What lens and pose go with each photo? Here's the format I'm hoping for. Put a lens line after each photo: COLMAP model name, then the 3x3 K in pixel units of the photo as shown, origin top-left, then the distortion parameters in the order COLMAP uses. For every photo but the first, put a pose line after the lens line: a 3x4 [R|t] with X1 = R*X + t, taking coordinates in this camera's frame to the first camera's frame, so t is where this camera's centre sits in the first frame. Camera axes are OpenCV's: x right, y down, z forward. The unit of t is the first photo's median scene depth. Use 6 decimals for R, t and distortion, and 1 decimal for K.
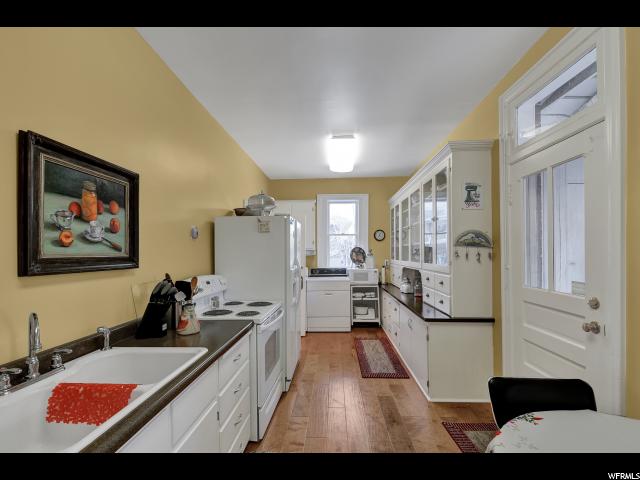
lens RADIAL K [[300.6, 0, 317.1], [0, 300.6, 242.4], [0, 0, 1]] dist [-0.032511, -0.000919]
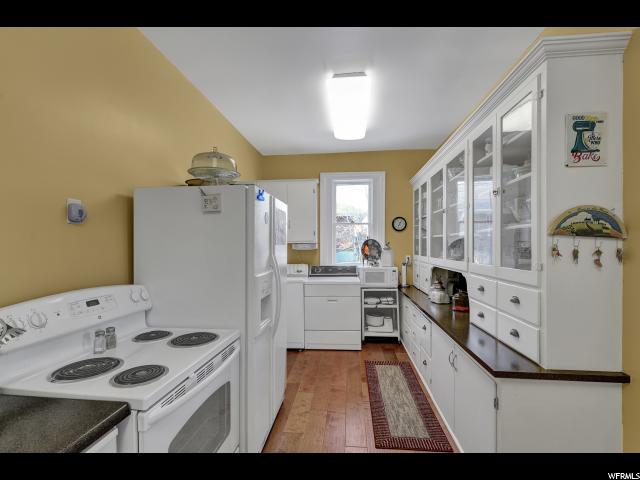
lens RADIAL K [[300.6, 0, 323.4], [0, 300.6, 244.3], [0, 0, 1]] dist [-0.032511, -0.000919]
pose [[0.999653, 0.001054, -0.026320, 0.042626], [-0.000259, 0.999545, 0.030169, 0.007351], [0.026340, -0.030152, 0.999198, 0.290373]]
